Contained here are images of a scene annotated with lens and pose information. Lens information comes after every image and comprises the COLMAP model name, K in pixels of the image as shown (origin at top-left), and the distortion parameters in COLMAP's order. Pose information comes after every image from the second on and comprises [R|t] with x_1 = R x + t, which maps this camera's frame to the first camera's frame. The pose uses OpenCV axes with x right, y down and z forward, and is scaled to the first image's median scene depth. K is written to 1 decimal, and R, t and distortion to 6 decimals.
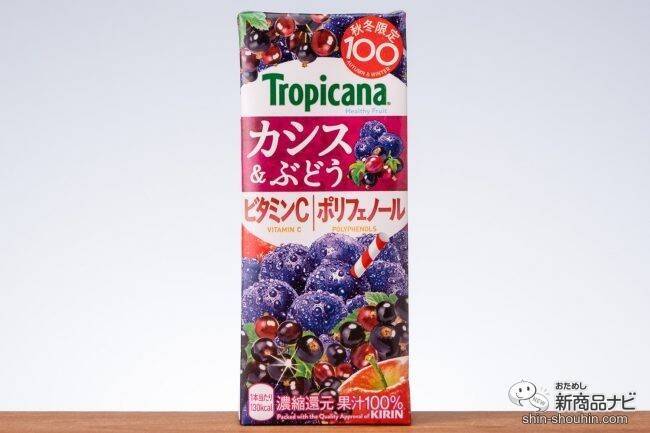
lens RADIAL K [[2303.6, 0, 329.2], [0, 2303.6, 216.8], [0, 0, 1]] dist [0.236495, 0.000000]
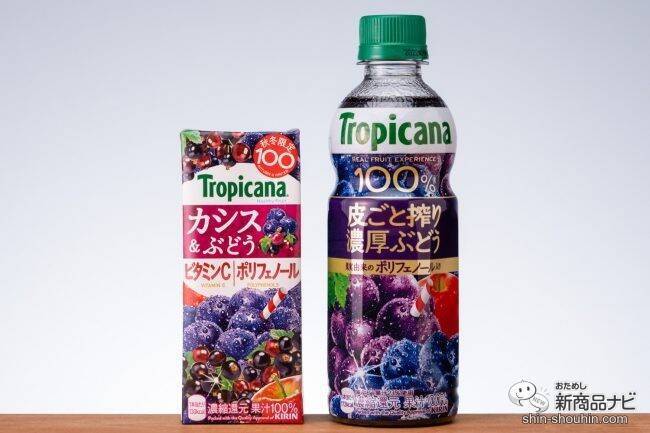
lens RADIAL K [[2303.6, 0, 327.4], [0, 2303.6, 222.7], [0, 0, 1]] dist [0.236495, 0.000000]
pose [[1.000000, -0.000585, -0.000696, 0.051220], [0.000587, 0.999997, 0.002462, -0.036058], [0.000695, -0.002463, 0.999997, -0.408466]]
